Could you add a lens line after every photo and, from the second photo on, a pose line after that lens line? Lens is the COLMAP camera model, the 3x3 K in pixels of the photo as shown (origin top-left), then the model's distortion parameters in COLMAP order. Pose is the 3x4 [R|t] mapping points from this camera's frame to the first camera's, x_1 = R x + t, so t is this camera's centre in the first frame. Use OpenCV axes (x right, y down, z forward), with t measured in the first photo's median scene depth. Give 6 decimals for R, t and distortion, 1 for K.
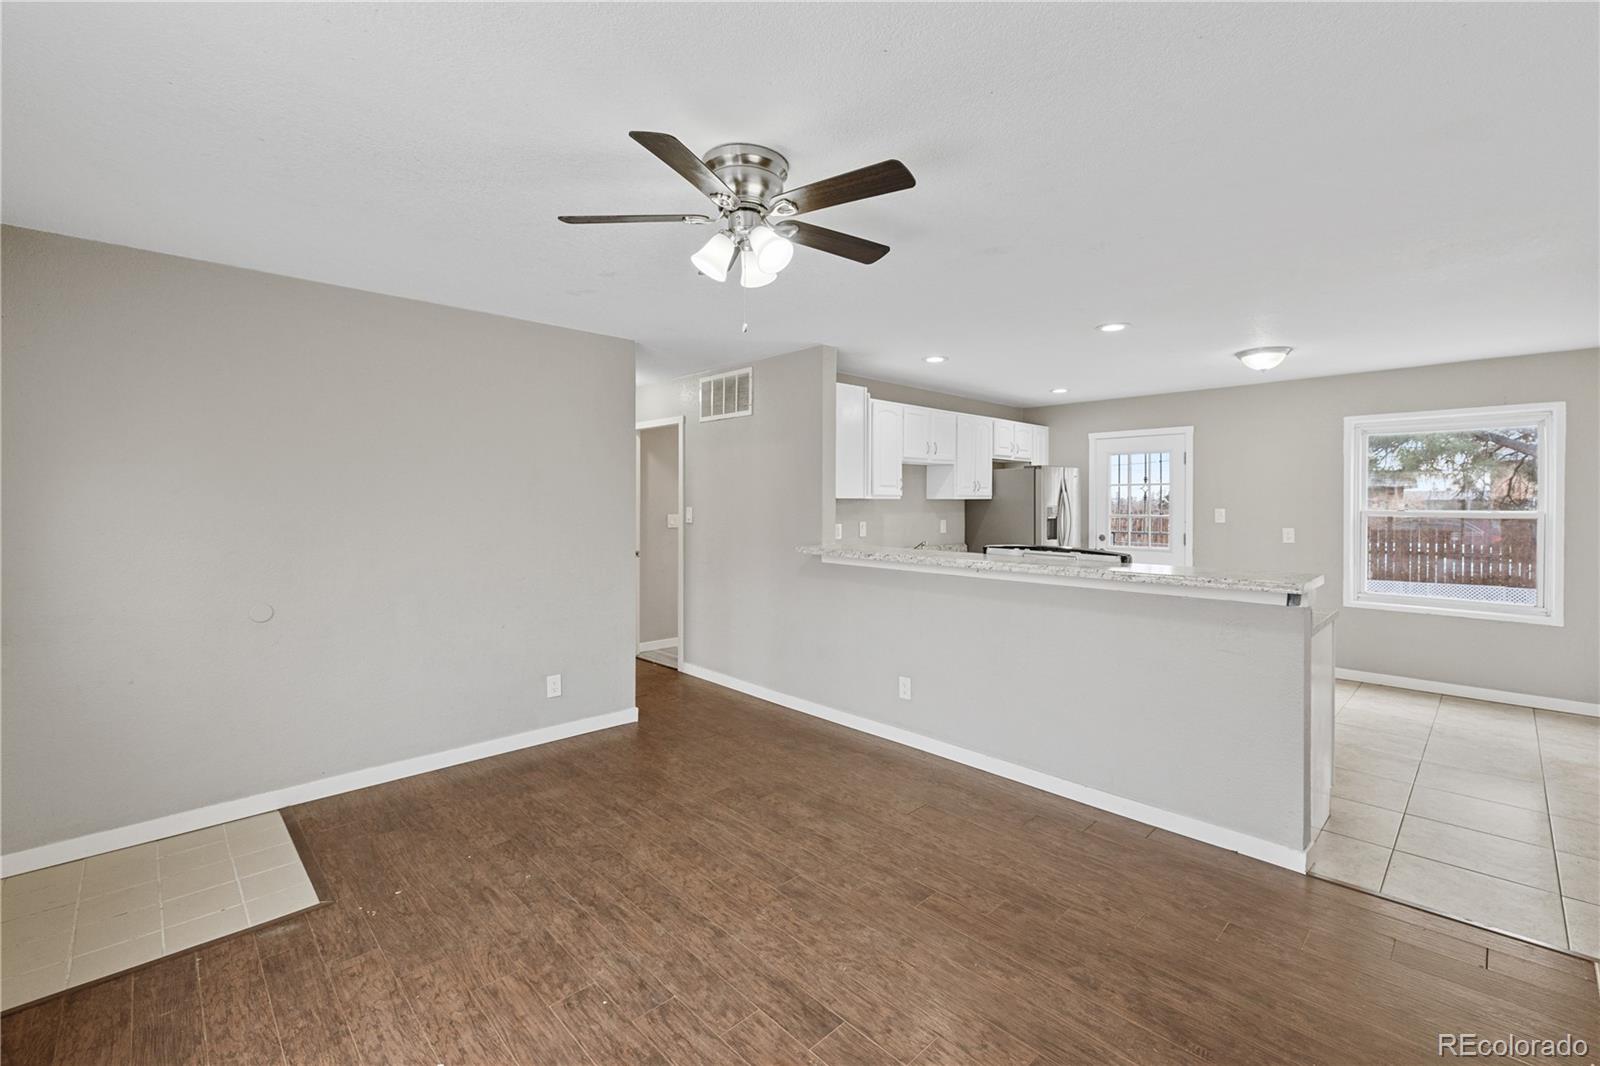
lens RADIAL K [[677.3, 0, 796.2], [0, 677.3, 509.6], [0, 0, 1]] dist [-0.000387, -0.000075]
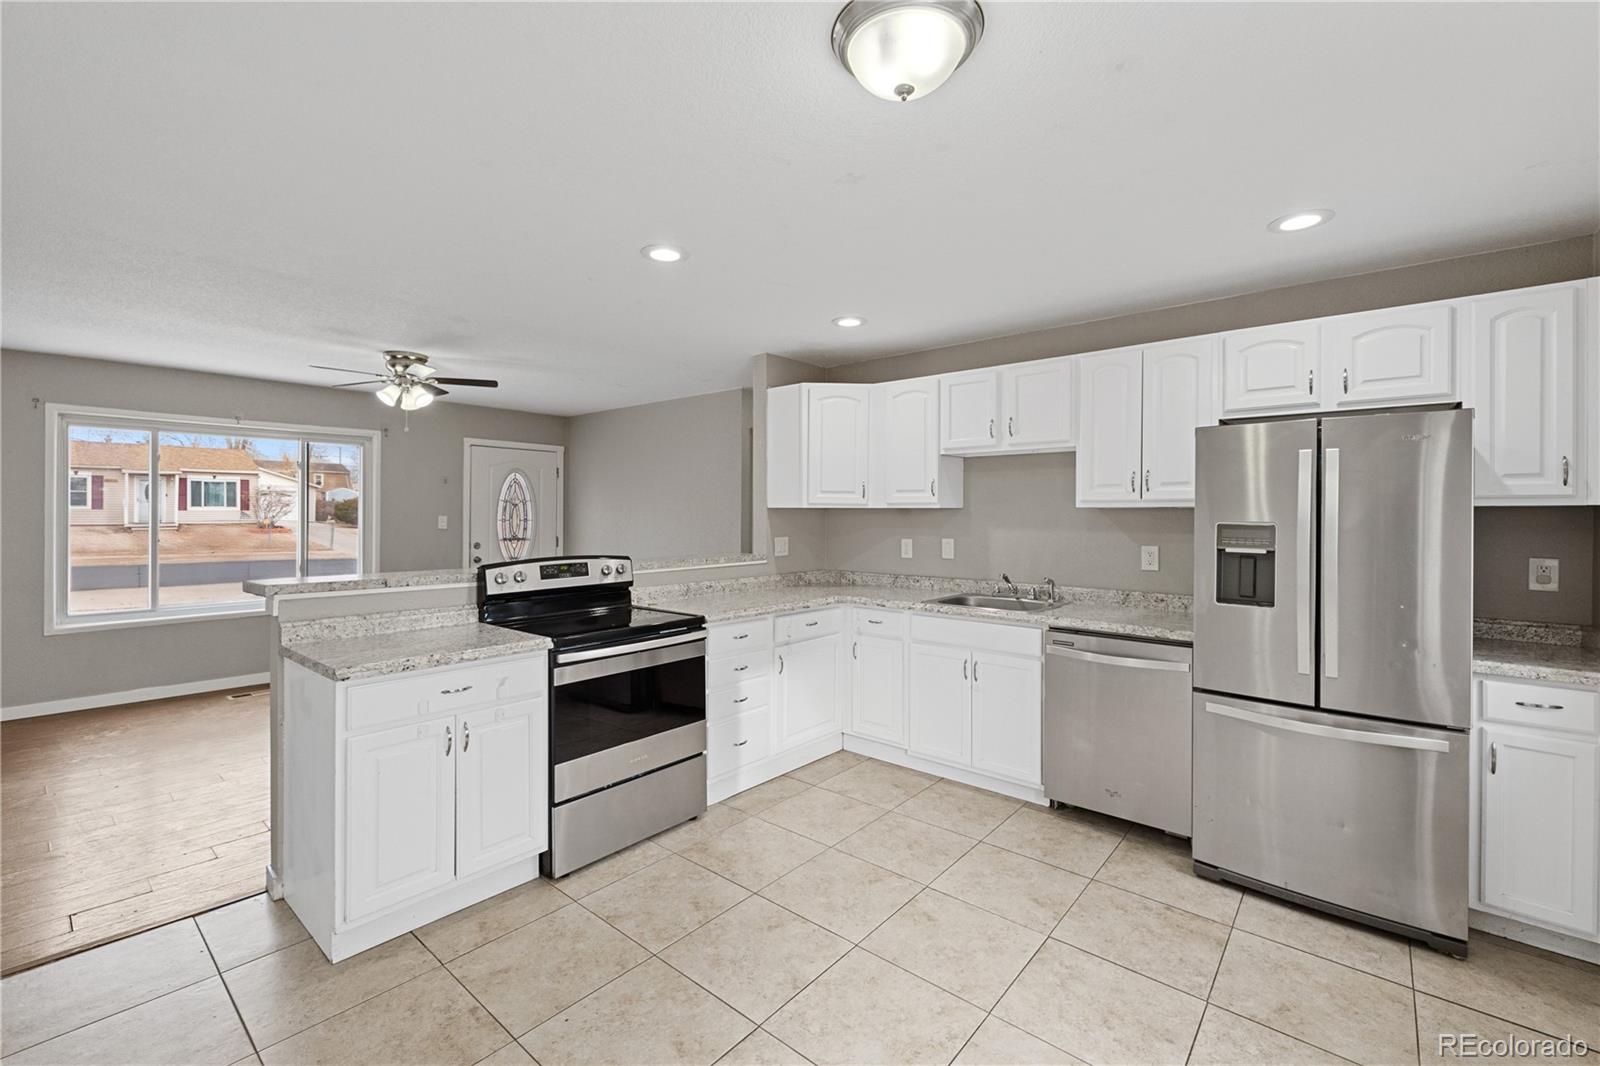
lens RADIAL K [[677.3, 0, 796.2], [0, 677.3, 509.6], [0, 0, 1]] dist [-0.000387, -0.000075]
pose [[0.098750, -0.006185, -0.995093, 1.729983], [-0.017345, 0.999818, -0.007935, -0.011164], [0.994961, 0.018044, 0.098625, 1.589102]]
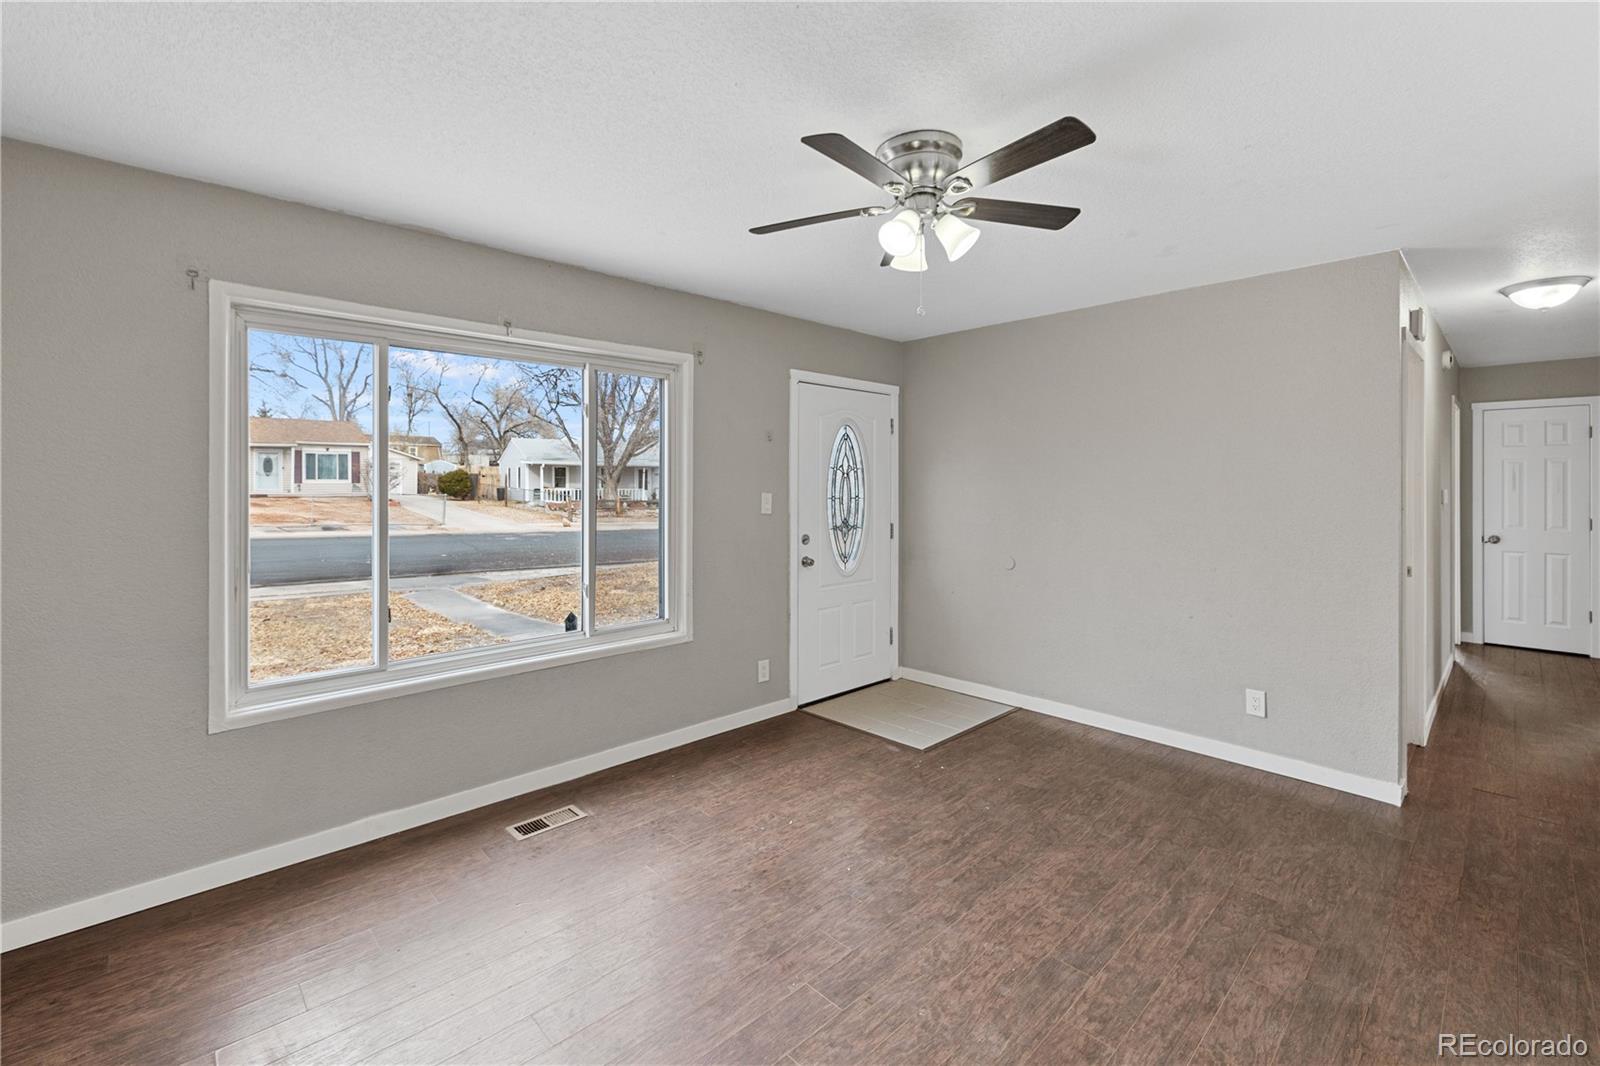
lens RADIAL K [[685.6, 0, 797.6], [0, 685.6, 479.9], [0, 0, 1]] dist [-0.001072, 0.000126]
pose [[0.005344, -0.005518, -0.999970, 0.742657], [-0.012257, 0.999909, -0.005583, -0.007066], [0.999911, 0.012286, 0.005276, 0.635426]]
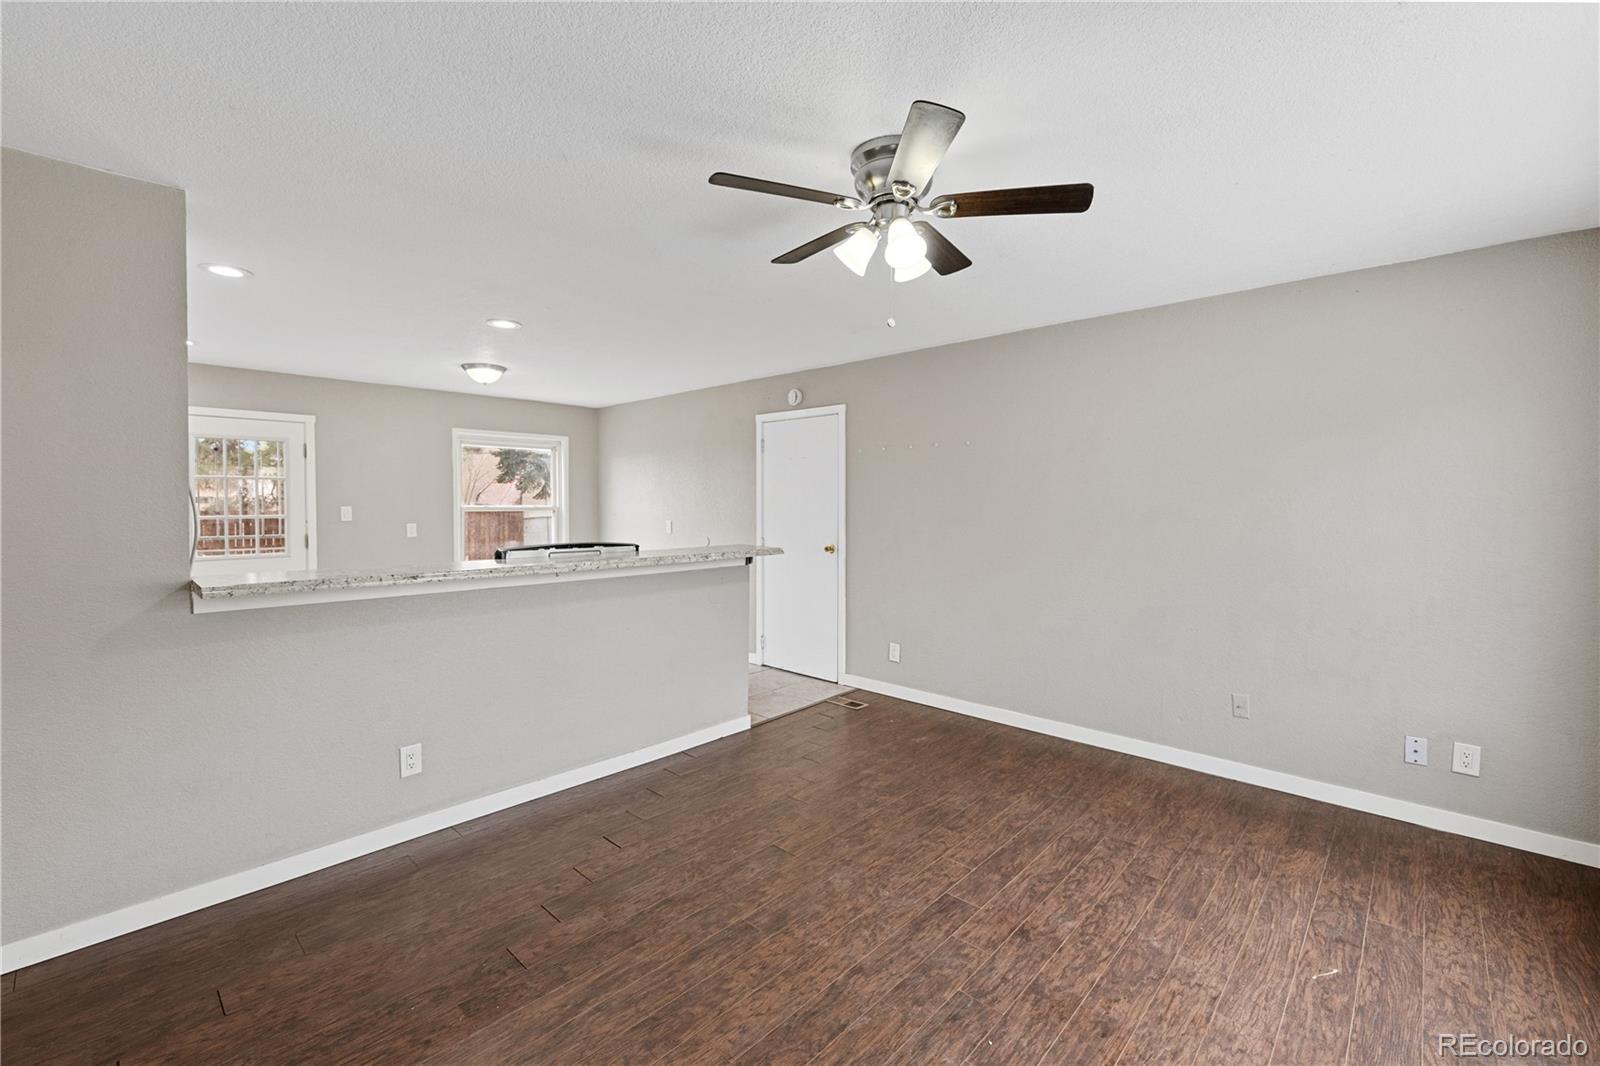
lens RADIAL K [[681.1, 0, 792.6], [0, 681.1, 520.7], [0, 0, 1]] dist [-0.003184, -0.000589]
pose [[-0.052918, -0.029804, 0.998154, -0.838112], [0.010635, 0.999481, 0.030408, -0.008072], [-0.998542, 0.012224, -0.052573, 0.938554]]
